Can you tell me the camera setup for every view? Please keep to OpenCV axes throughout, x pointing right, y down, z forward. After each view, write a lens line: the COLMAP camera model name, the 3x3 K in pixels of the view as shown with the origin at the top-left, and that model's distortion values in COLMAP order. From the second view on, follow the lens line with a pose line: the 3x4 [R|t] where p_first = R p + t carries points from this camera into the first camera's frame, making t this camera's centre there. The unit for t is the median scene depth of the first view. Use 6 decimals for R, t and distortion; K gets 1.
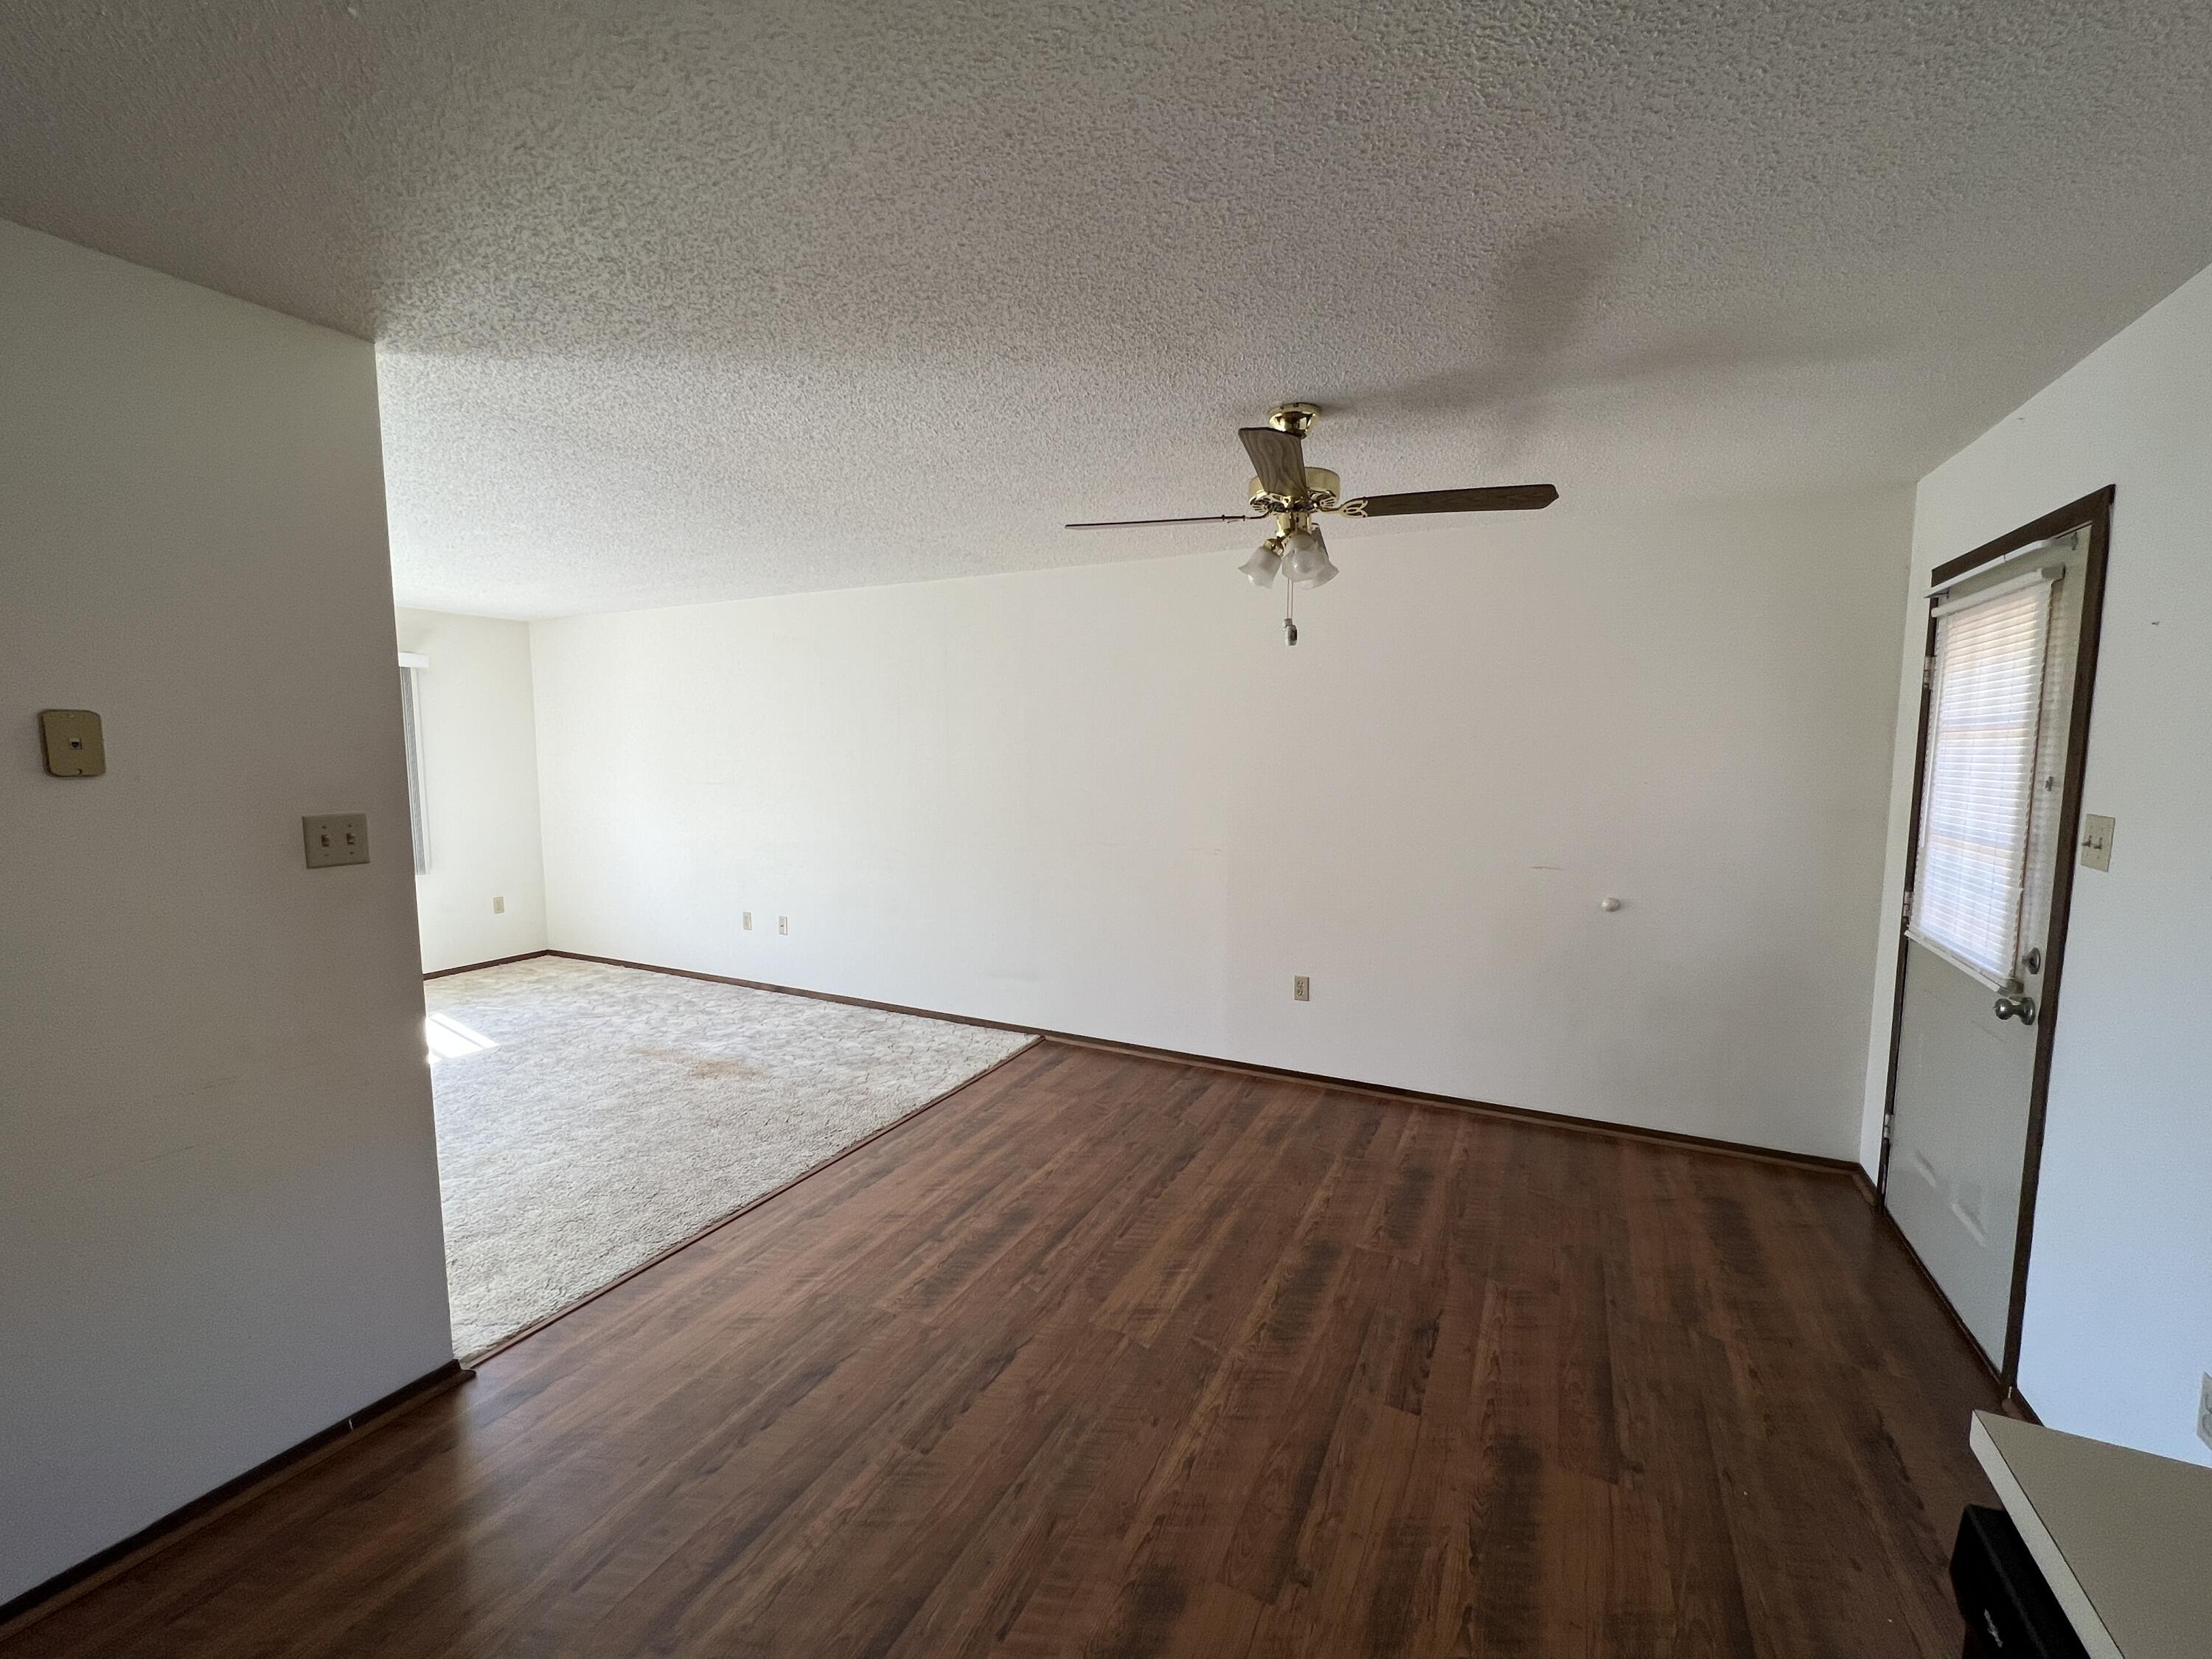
lens RADIAL K [[911.7, 0, 1104.2], [0, 911.7, 831.3], [0, 0, 1]] dist [0.002816, -0.000634]
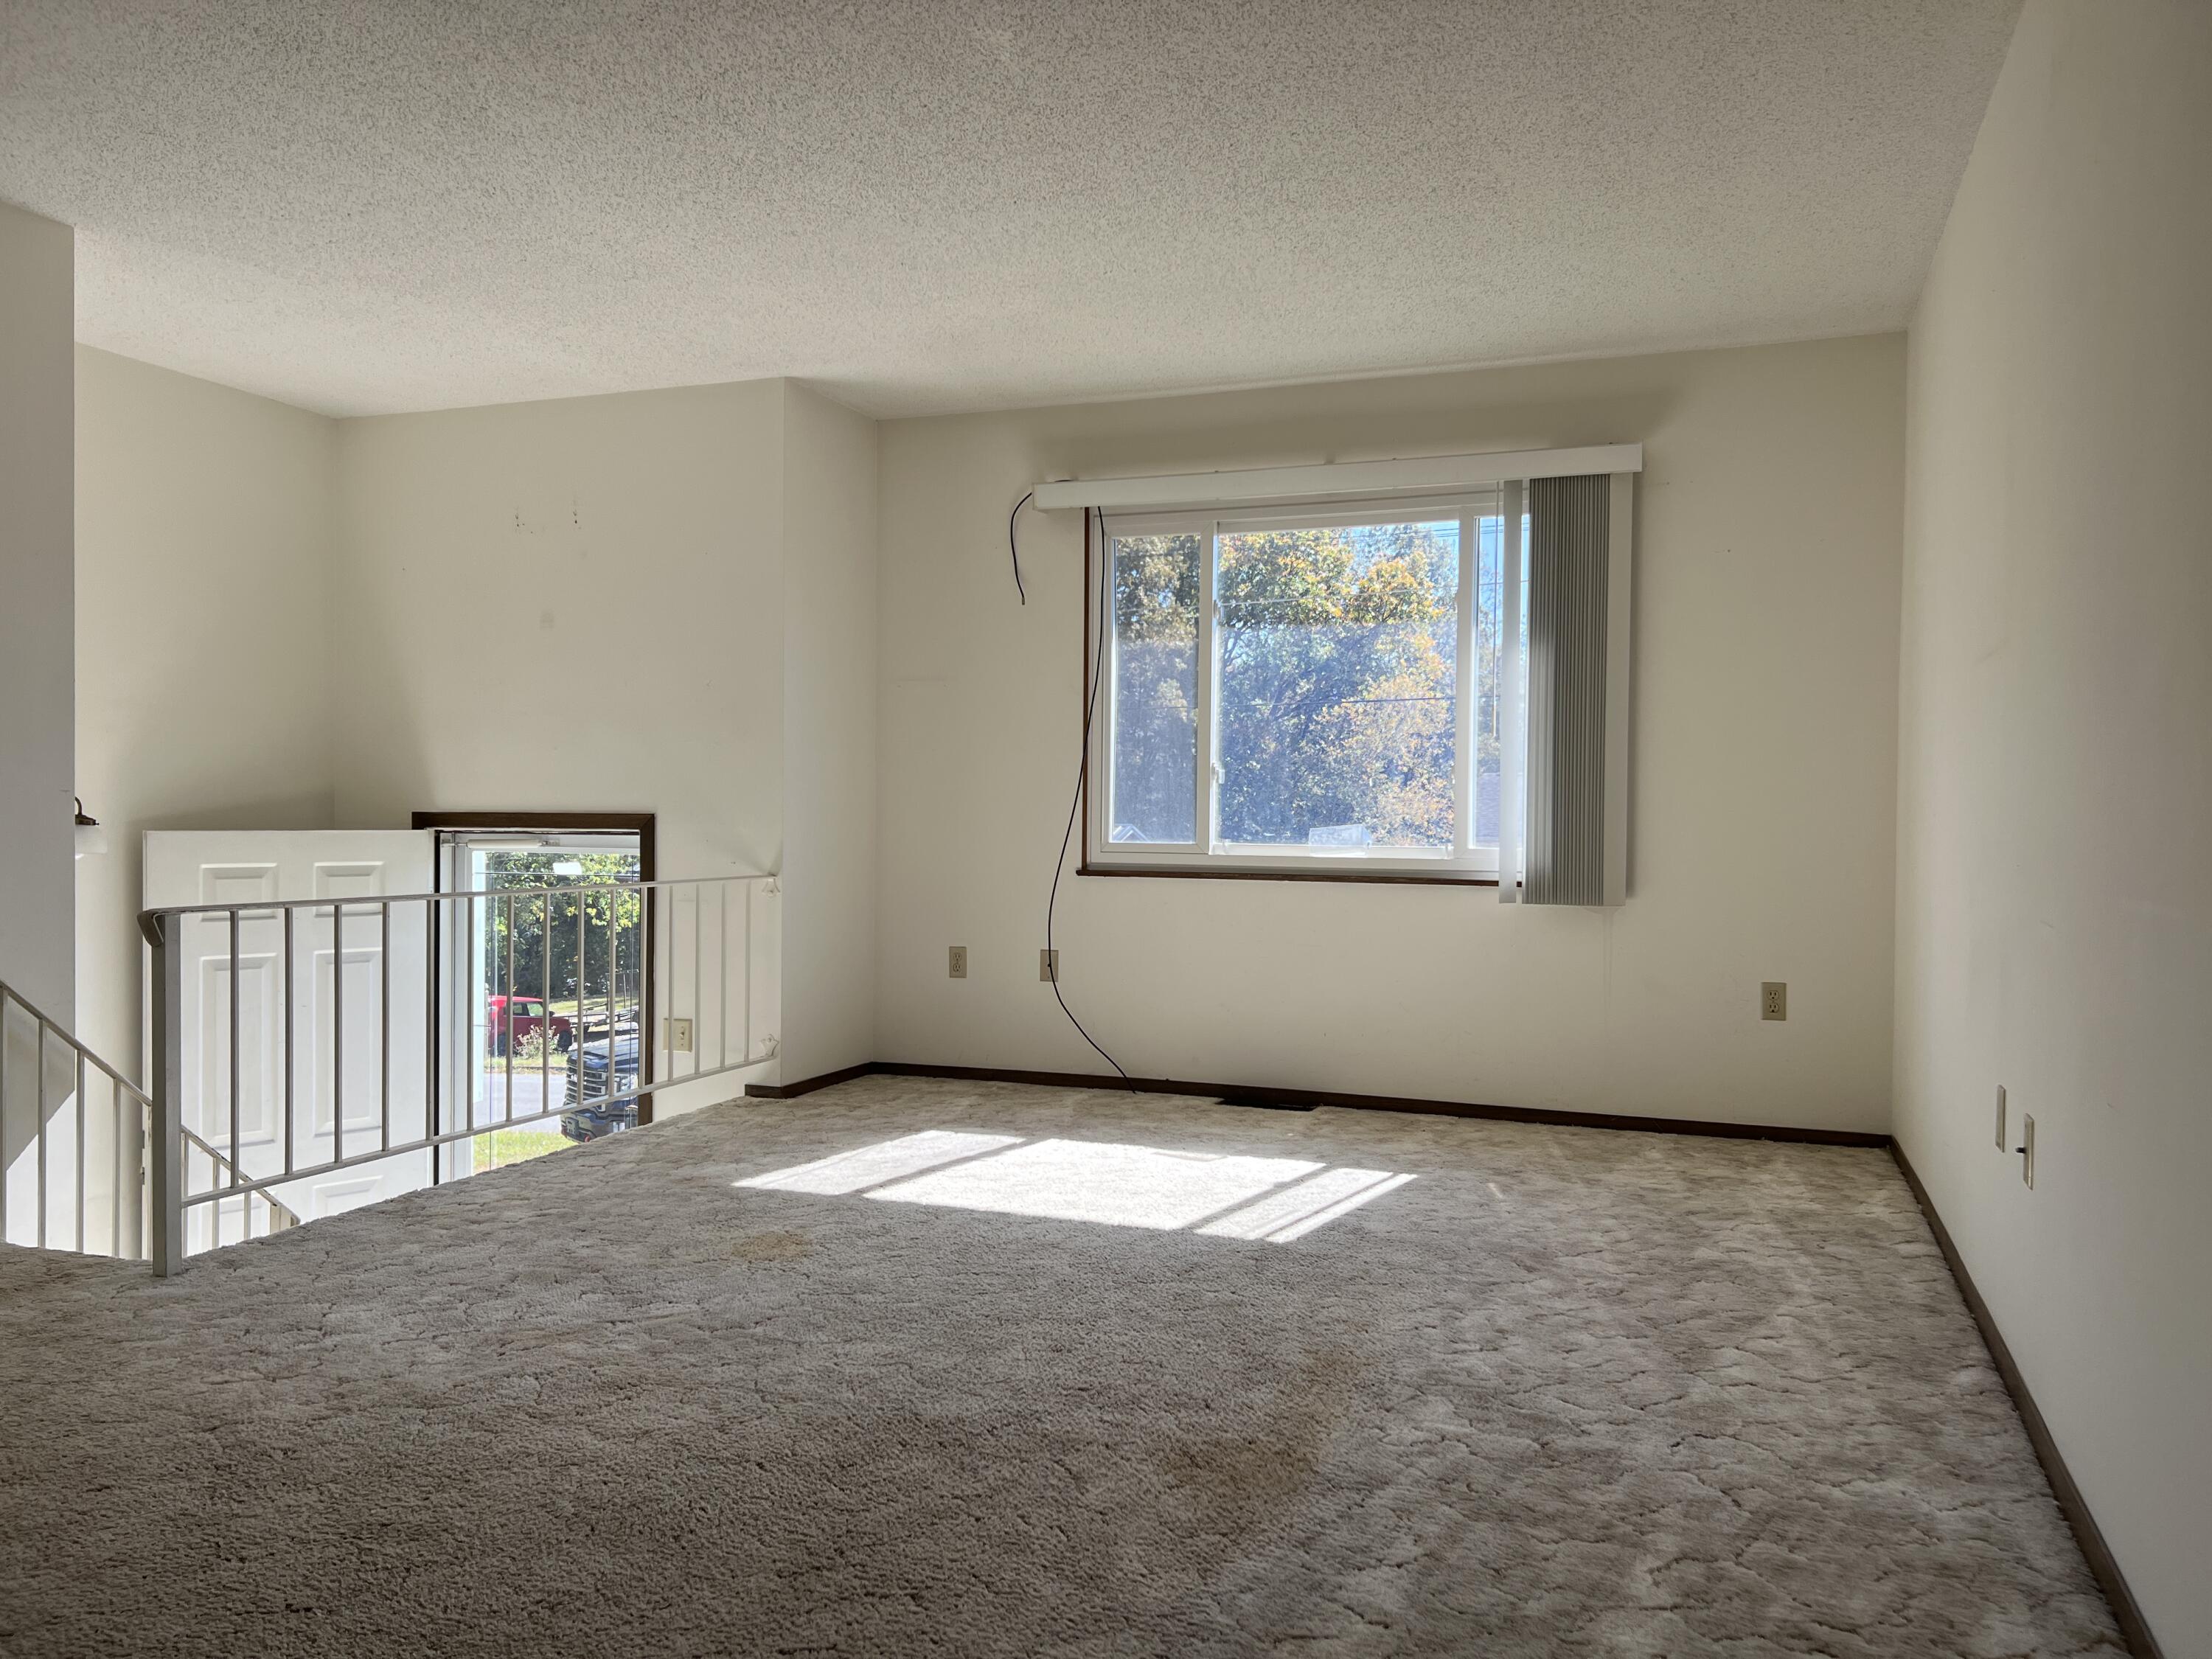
lens RADIAL K [[1664.8, 0, 1101.2], [0, 1664.8, 840.9], [0, 0, 1]] dist [0.060010, -0.061197]
pose [[0.106137, 0.015725, -0.994227, 0.118323], [-0.099998, 0.994975, 0.005061, 0.043603], [0.989311, 0.098884, 0.107176, 0.765699]]
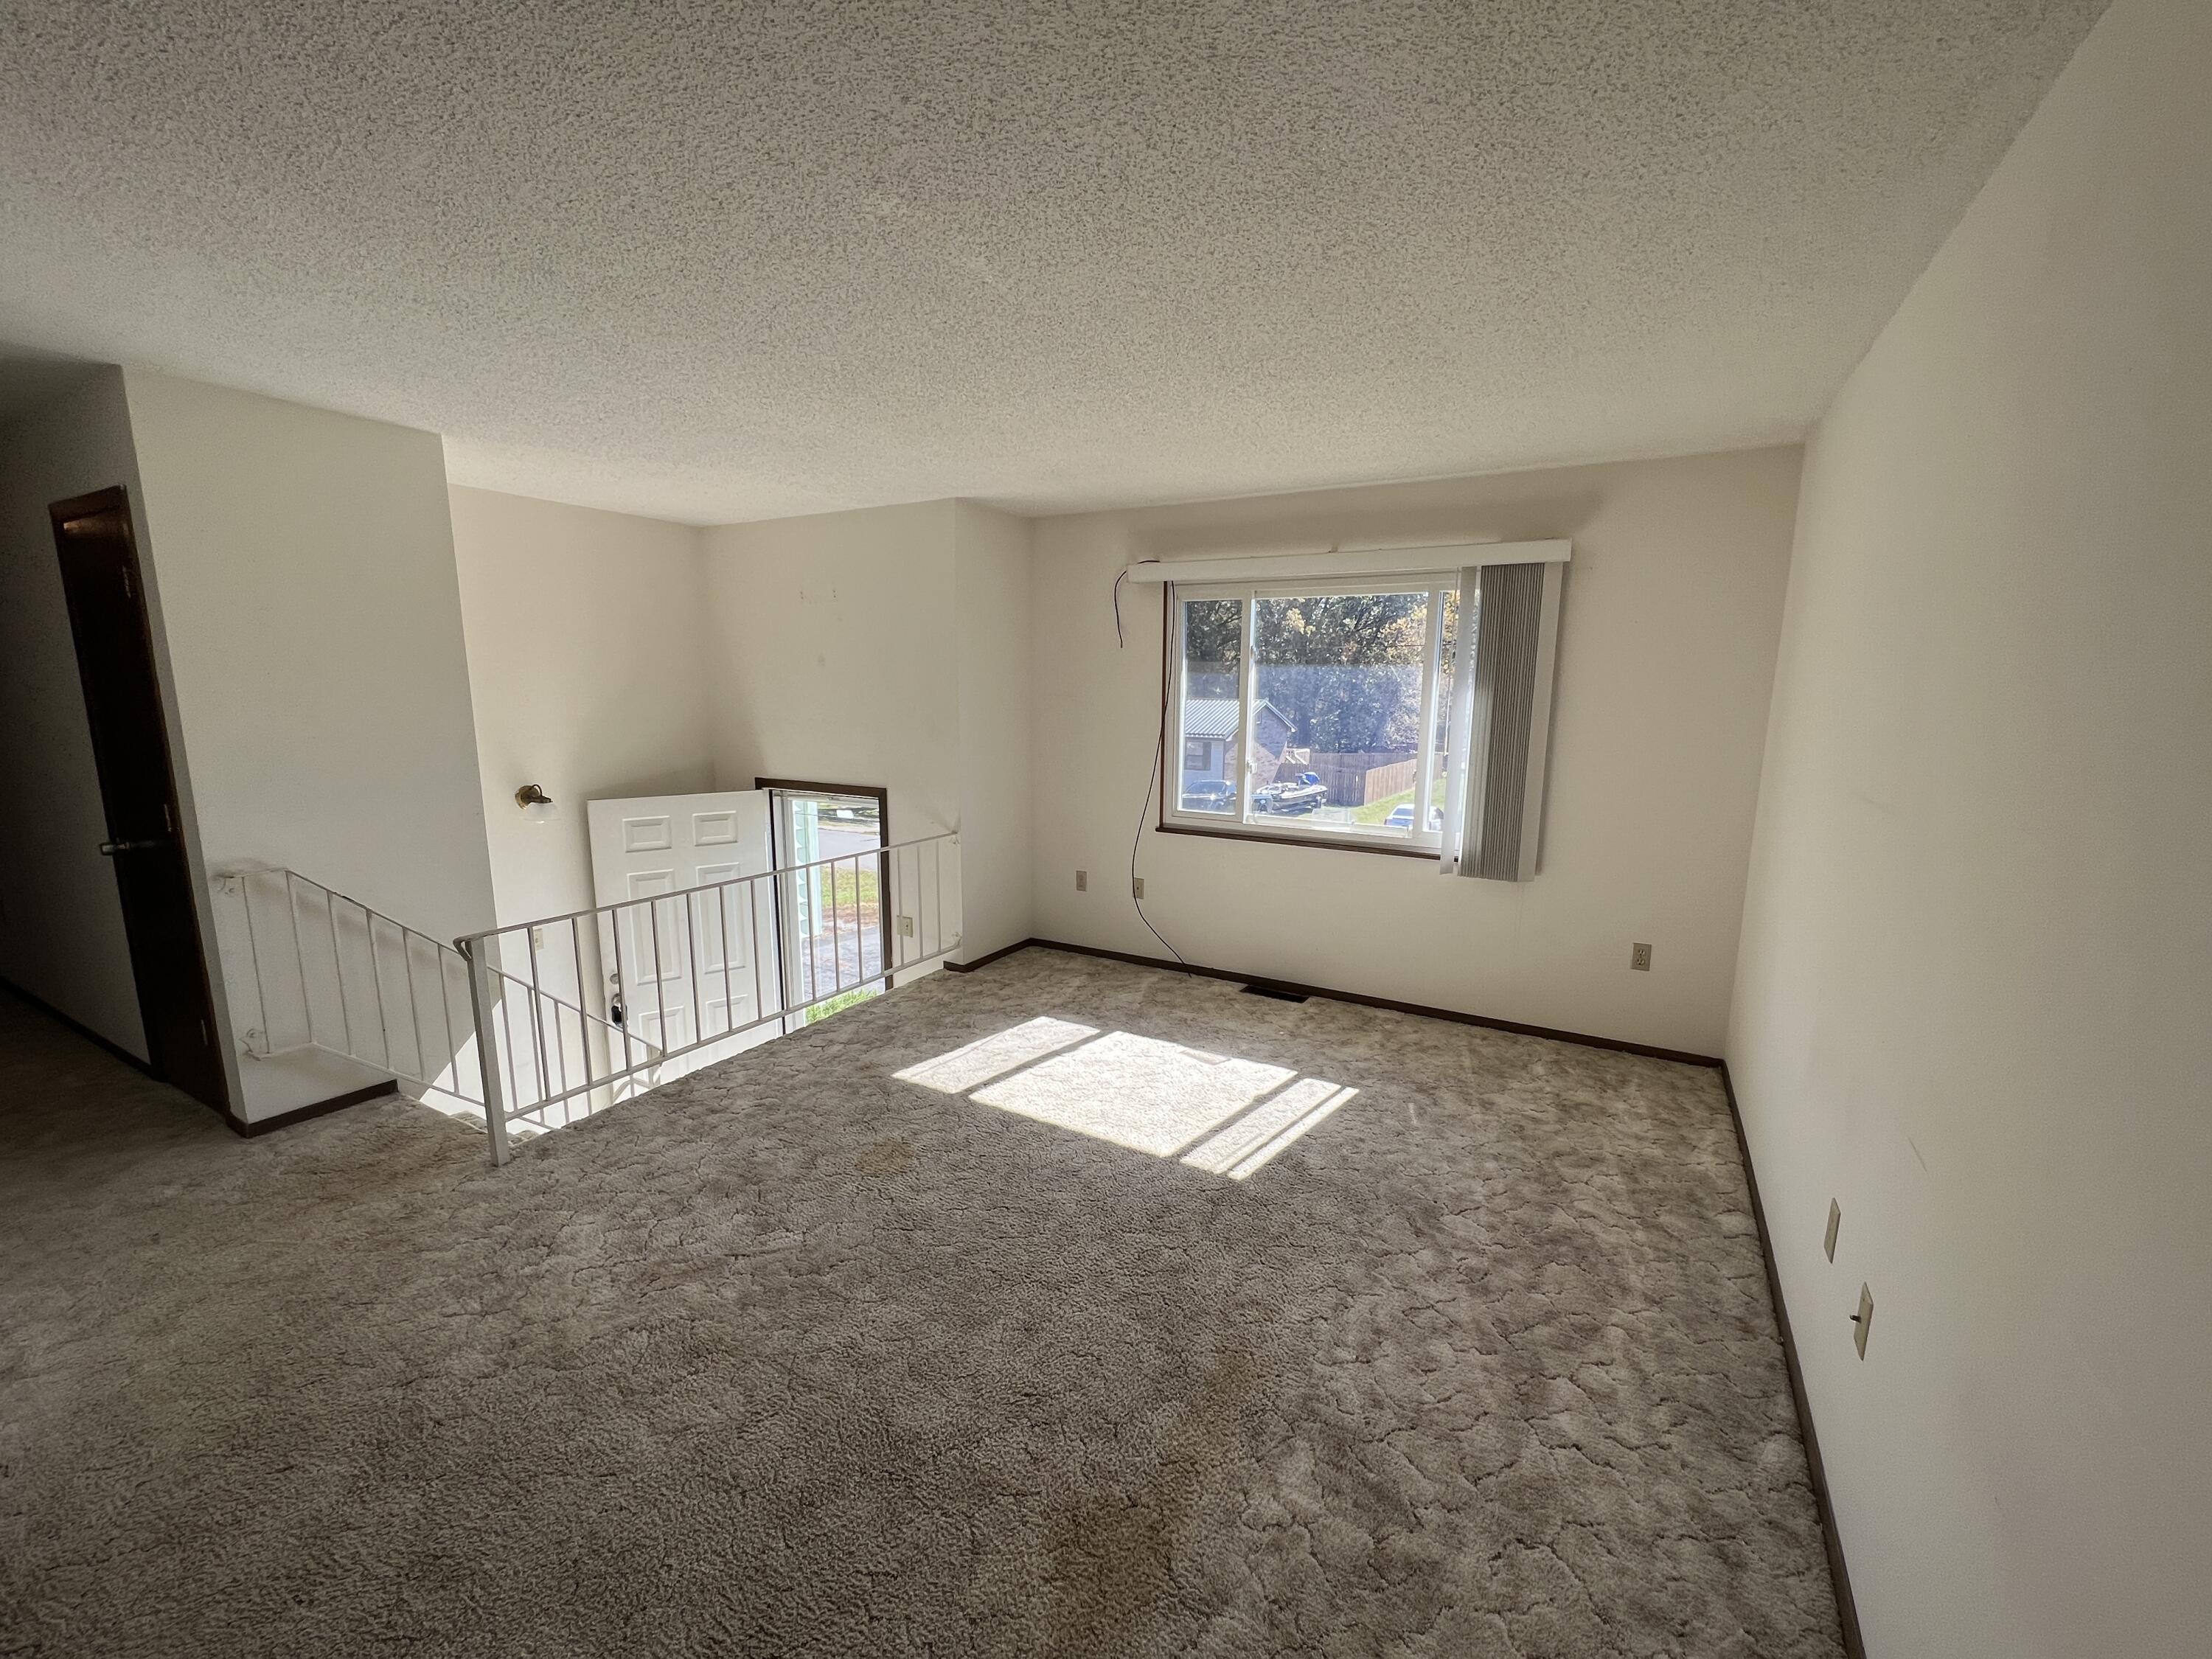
lens RADIAL K [[911.7, 0, 1110.1], [0, 911.7, 838.8], [0, 0, 1]] dist [0.002816, -0.000634]
pose [[-0.051685, 0.169728, -0.984135, -0.094496], [-0.100262, 0.979591, 0.174210, -0.081827], [0.993618, 0.107676, -0.033613, 0.862742]]
